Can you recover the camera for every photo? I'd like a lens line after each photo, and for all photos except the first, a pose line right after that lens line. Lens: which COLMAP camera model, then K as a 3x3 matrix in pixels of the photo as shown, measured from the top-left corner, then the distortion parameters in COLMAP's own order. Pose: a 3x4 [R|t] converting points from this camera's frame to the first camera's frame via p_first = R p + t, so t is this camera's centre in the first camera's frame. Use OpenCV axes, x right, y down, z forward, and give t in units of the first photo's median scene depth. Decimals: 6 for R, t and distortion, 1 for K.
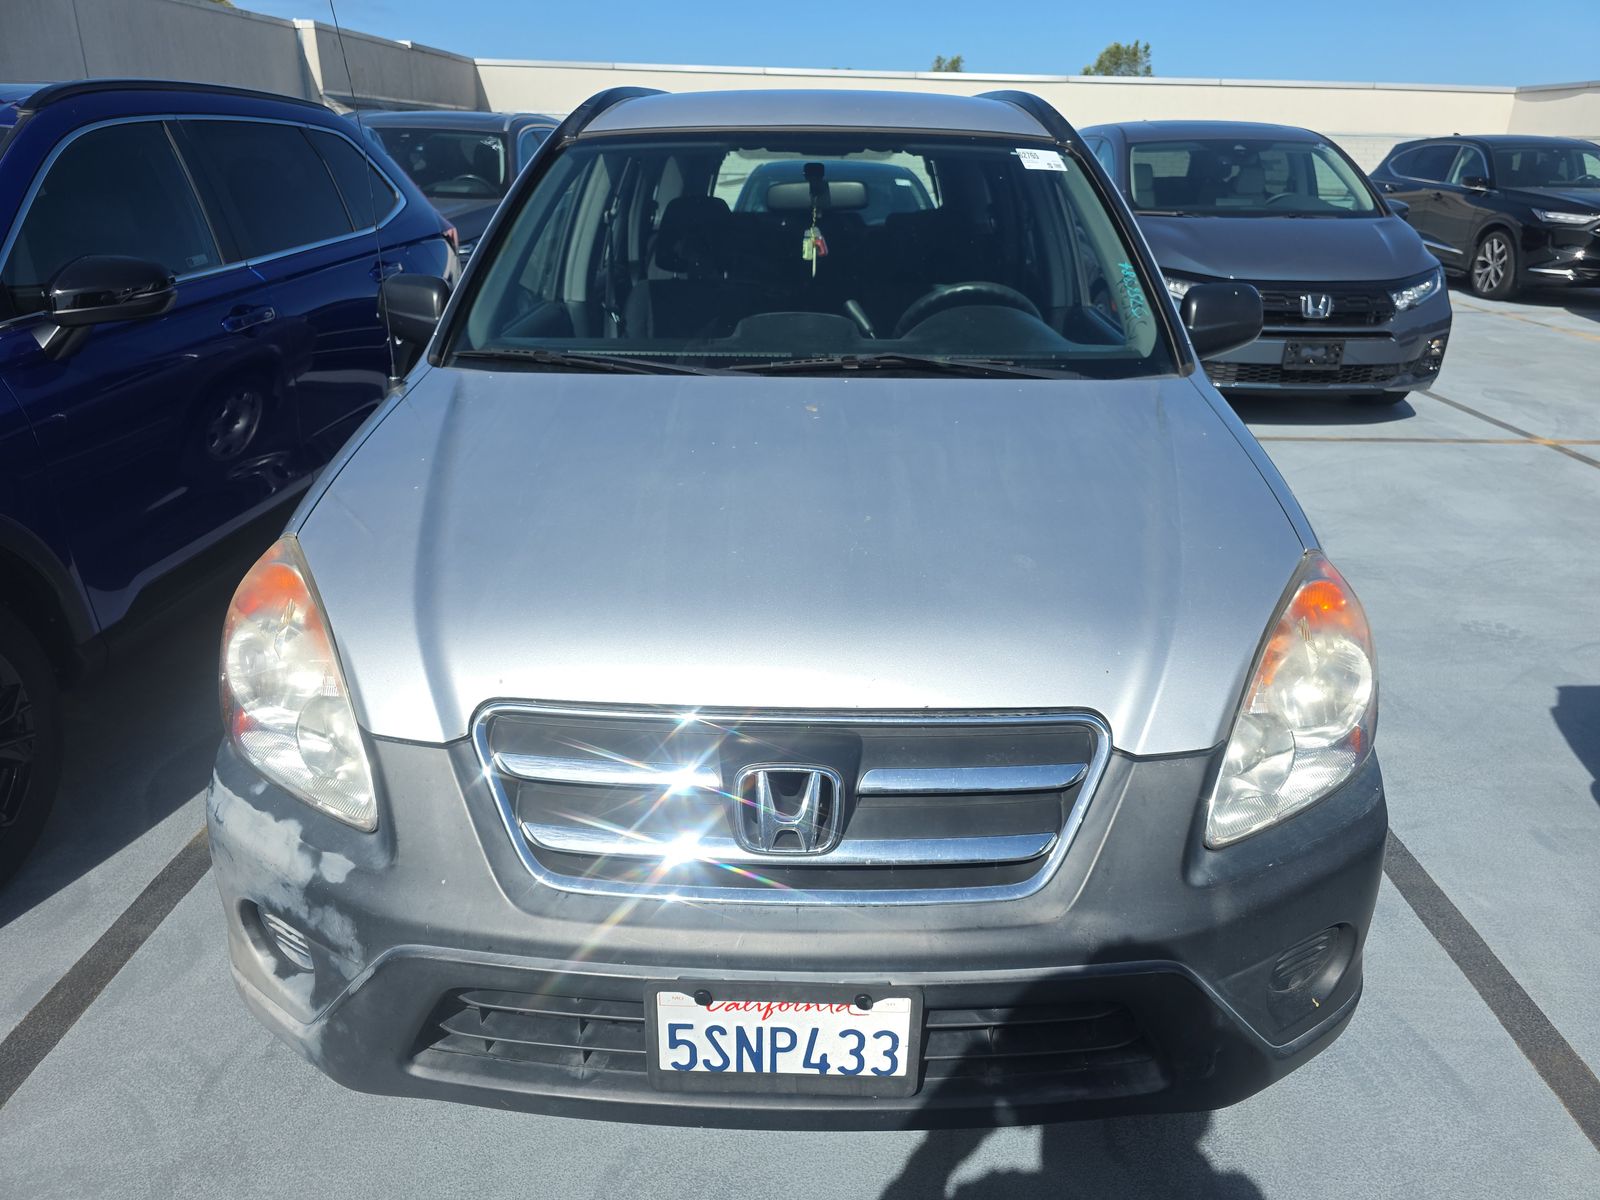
lens RADIAL K [[1083.2, 0, 800.0], [0, 1083.2, 600.0], [0, 0, 1]] dist [0.027887, -0.000627]
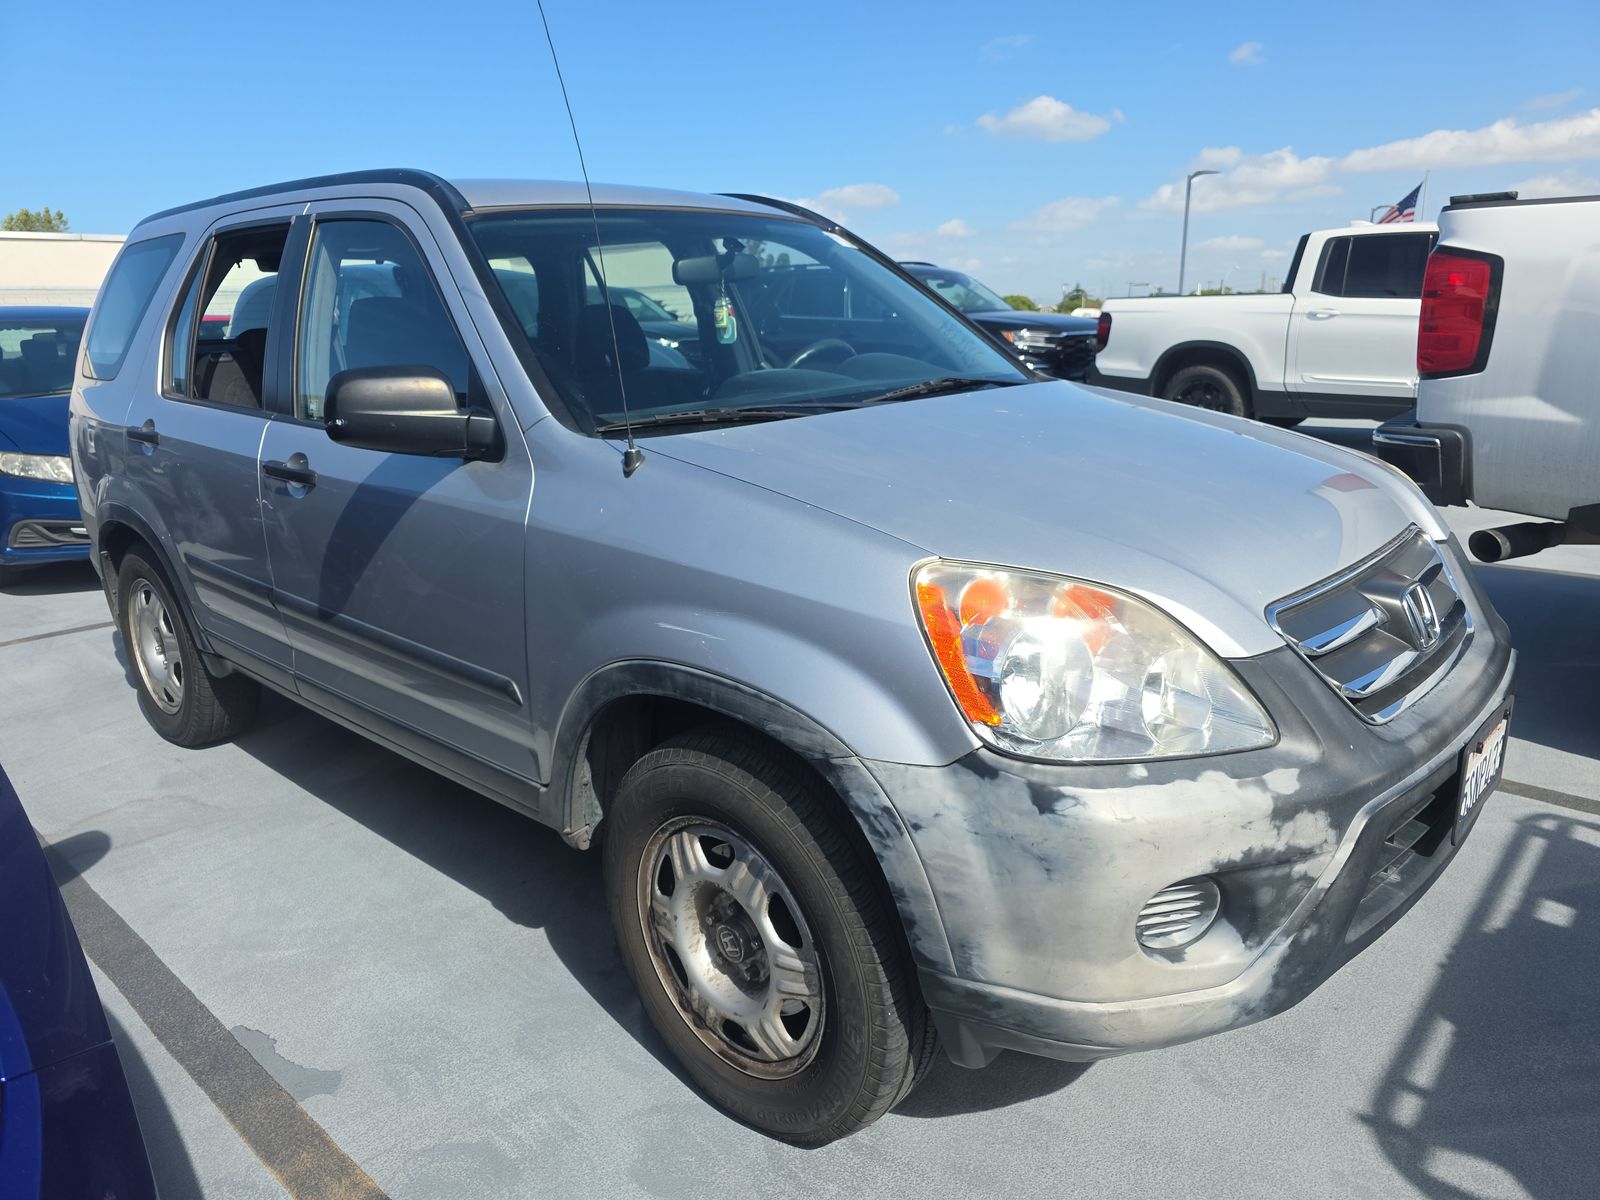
lens RADIAL K [[1083.2, 0, 800.0], [0, 1083.2, 600.0], [0, 0, 1]] dist [0.027887, -0.000627]
pose [[0.662916, -0.219663, 0.715744, -1.332766], [0.315448, 0.948942, -0.000933, -0.065588], [-0.678995, 0.226399, 0.698362, 0.484622]]
